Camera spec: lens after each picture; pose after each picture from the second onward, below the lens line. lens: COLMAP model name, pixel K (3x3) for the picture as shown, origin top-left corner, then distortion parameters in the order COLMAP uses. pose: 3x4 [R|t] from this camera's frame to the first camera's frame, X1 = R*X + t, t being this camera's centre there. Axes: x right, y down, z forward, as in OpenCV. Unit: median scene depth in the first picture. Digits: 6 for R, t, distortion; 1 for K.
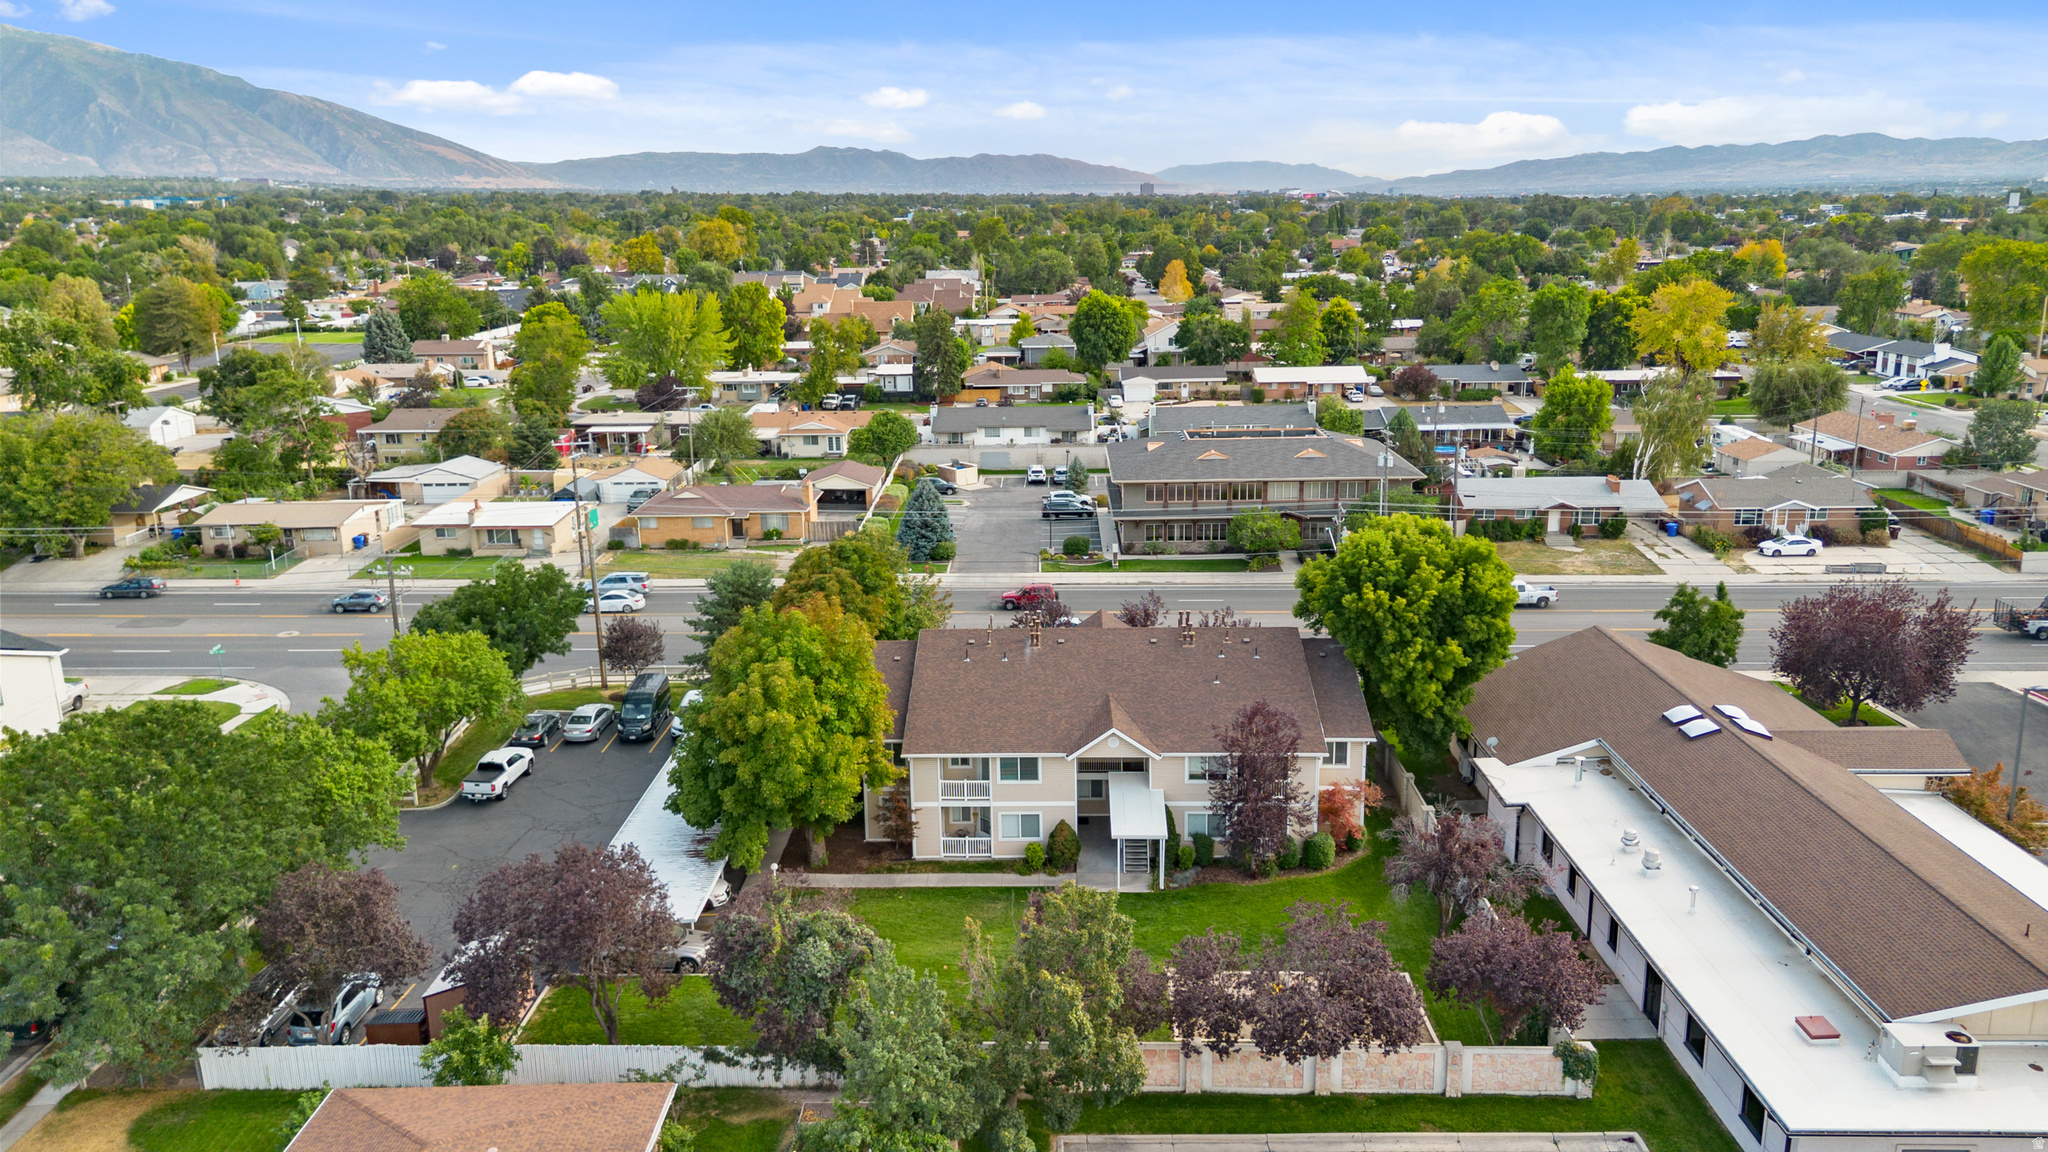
lens RADIAL K [[1438.1, 0, 1024.0], [0, 1438.1, 576.0], [0, 0, 1]] dist [0.055955, -0.053225]
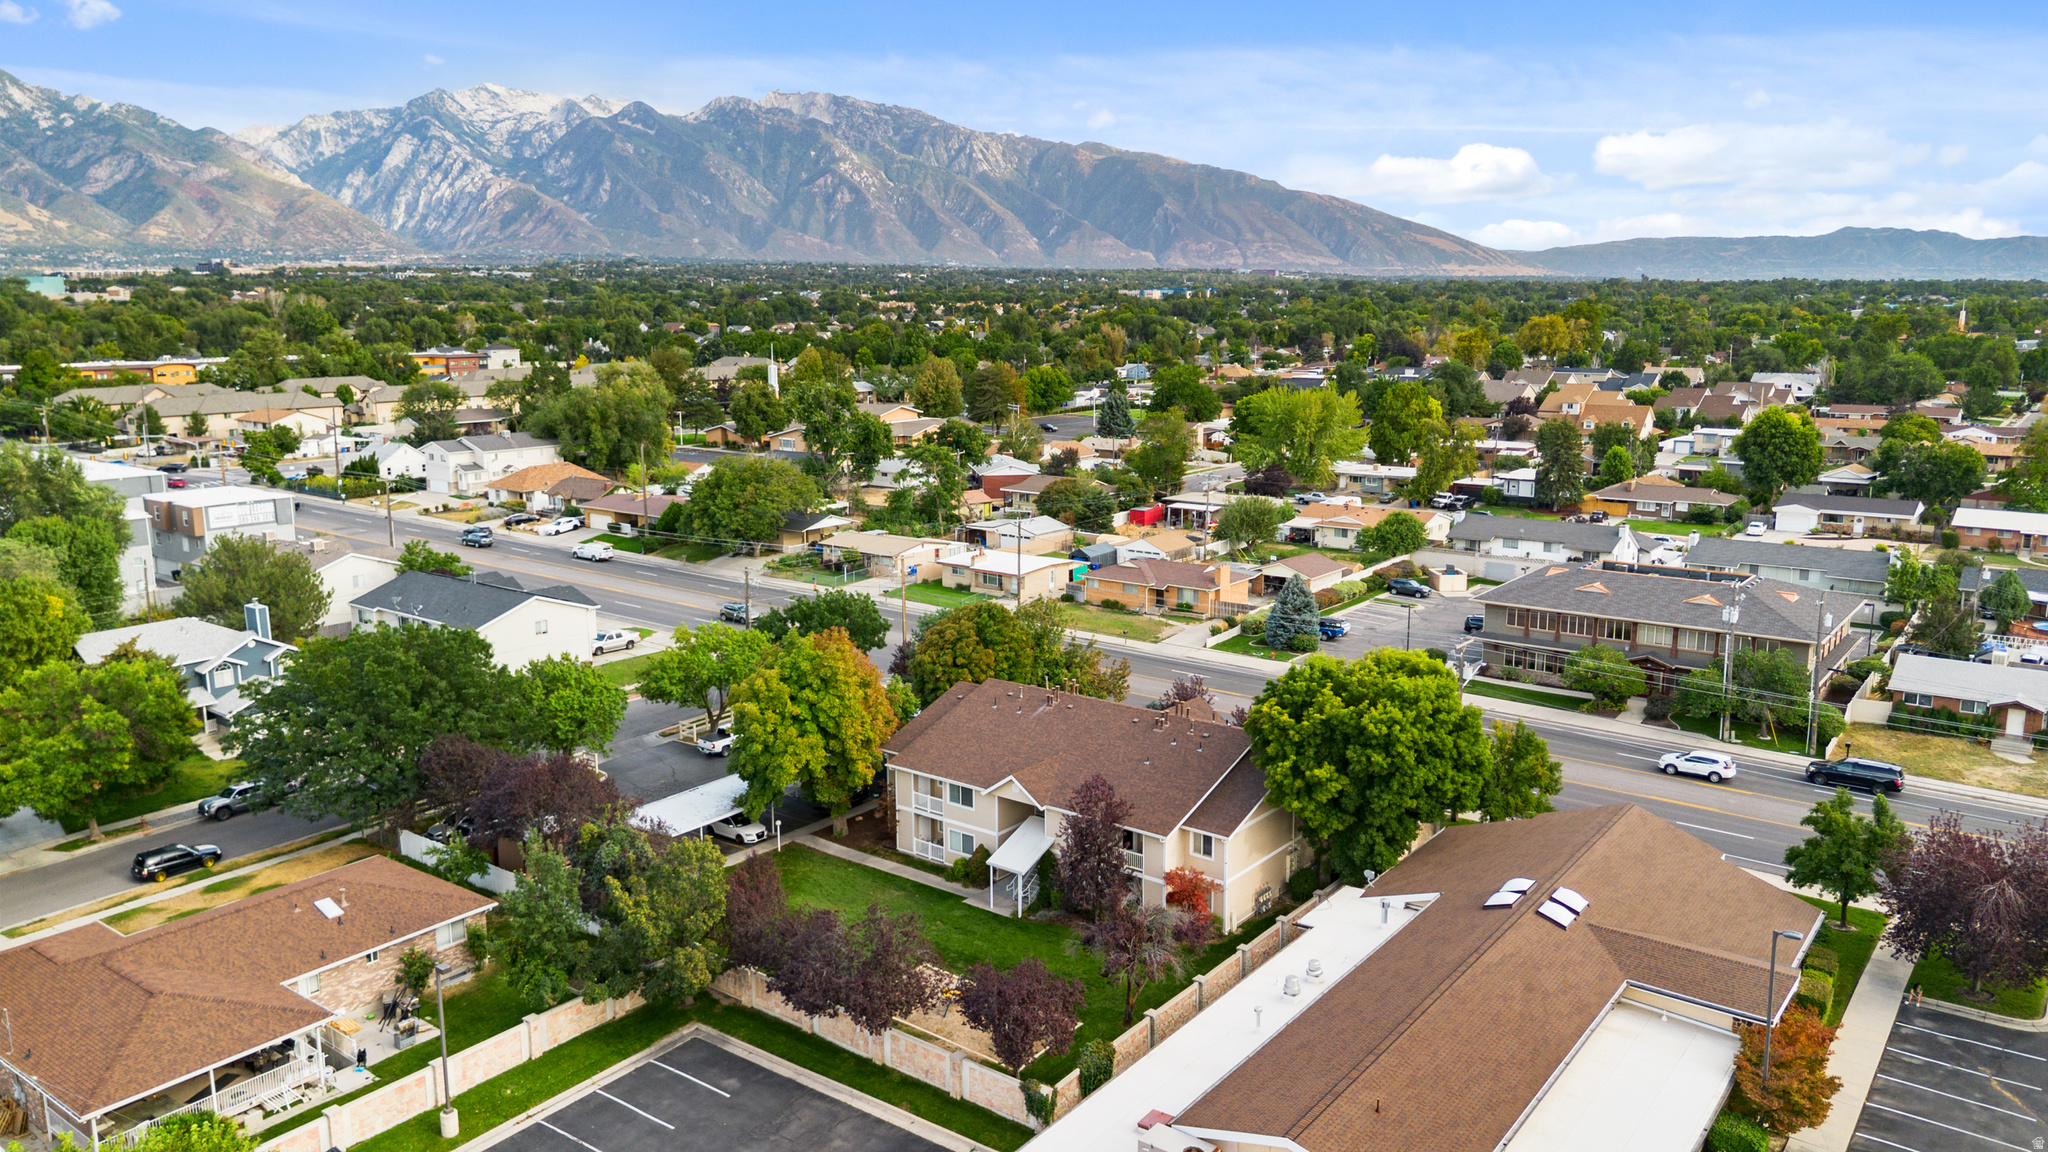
lens RADIAL K [[1438.1, 0, 1024.0], [0, 1438.1, 576.0], [0, 0, 1]] dist [0.055955, -0.053225]
pose [[0.800753, 0.123017, -0.586227, 0.718854], [-0.155734, 0.987784, -0.005443, -0.051139], [0.578396, 0.095654, 0.810129, 0.016144]]
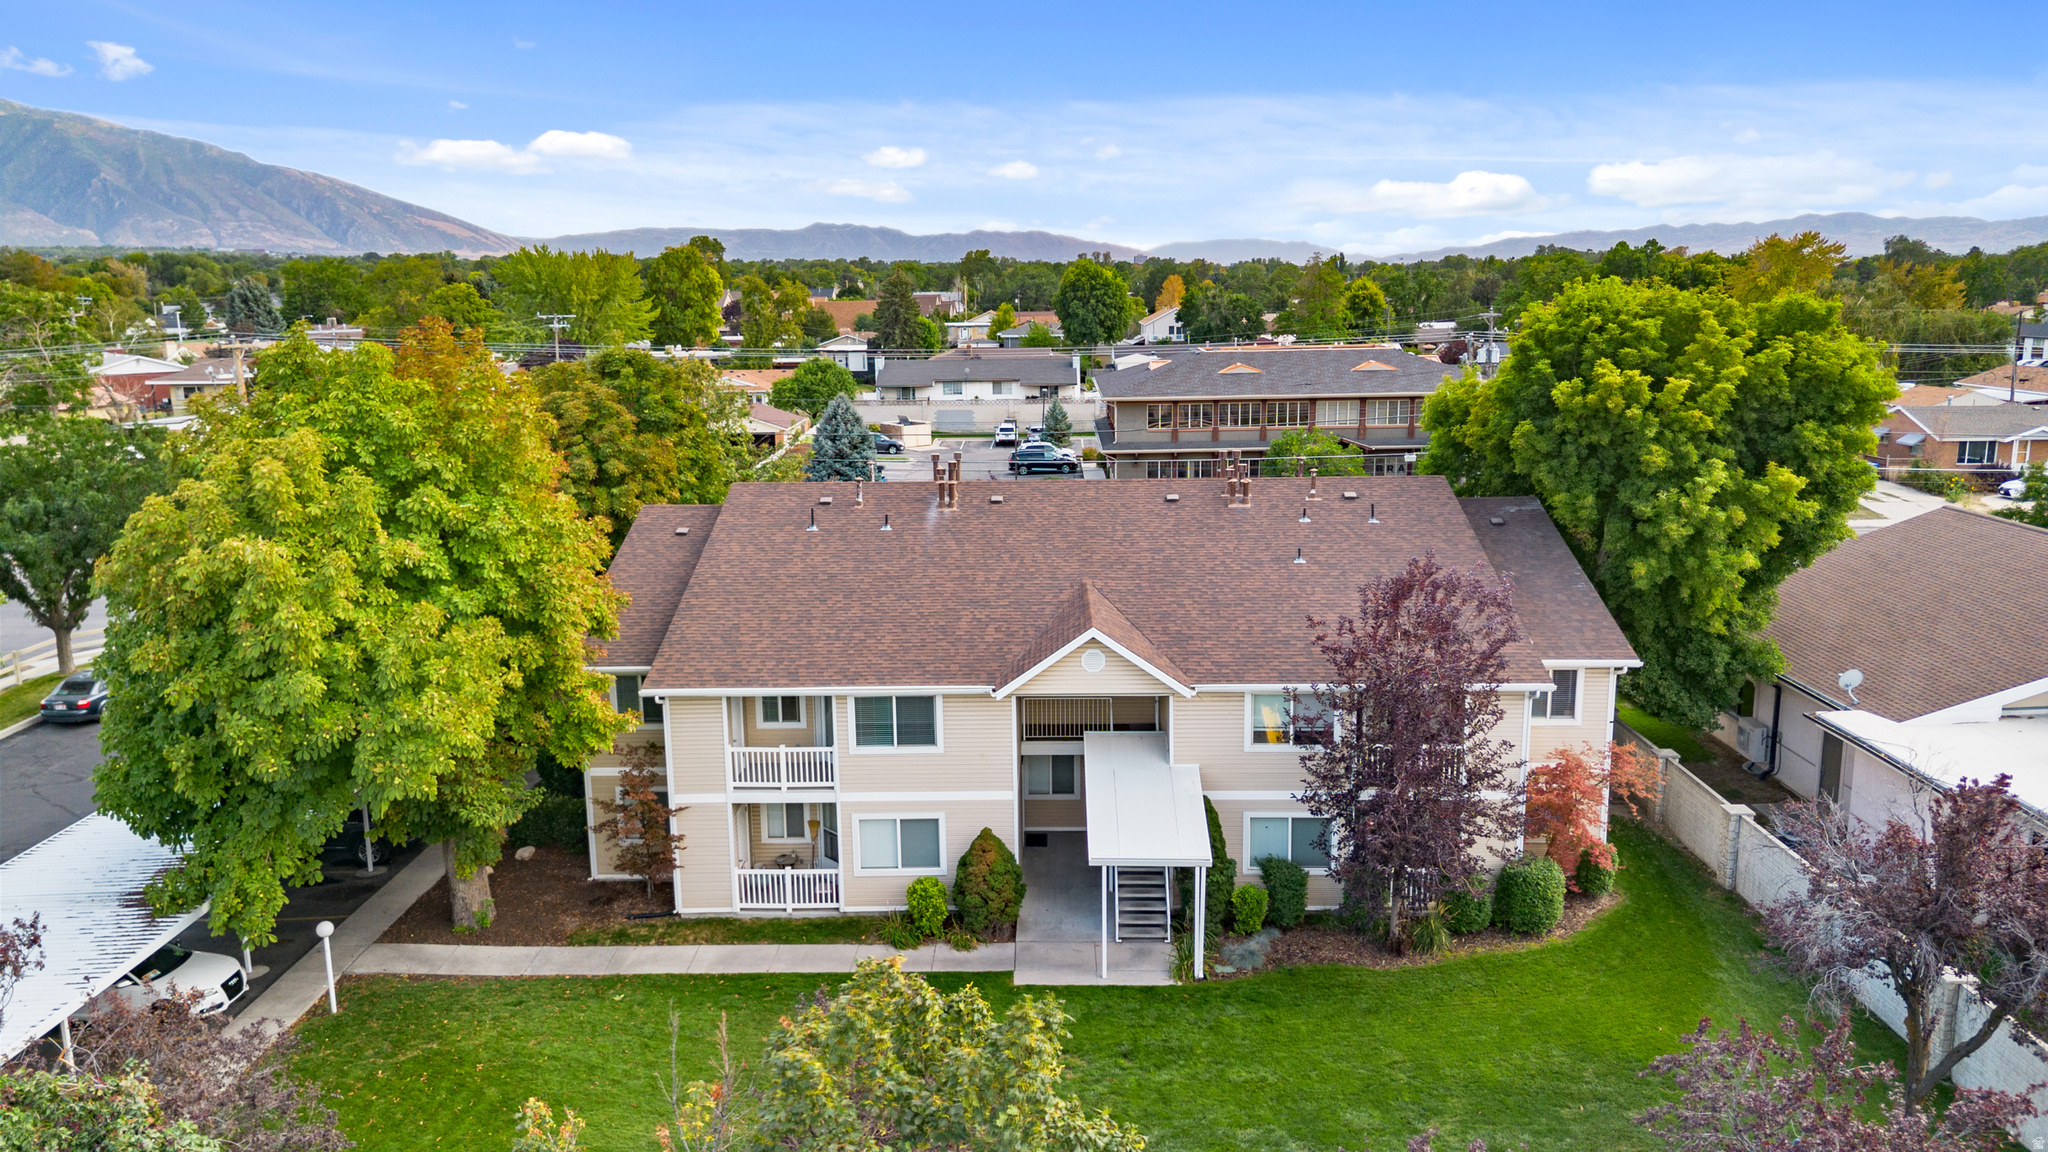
lens RADIAL K [[1438.1, 0, 1024.0], [0, 1438.1, 576.0], [0, 0, 1]] dist [0.055955, -0.053225]
pose [[0.999994, 0.000772, 0.003300, 0.036725], [-0.000605, 0.998726, -0.050448, 0.107380], [-0.003335, 0.050446, 0.998721, 0.510035]]
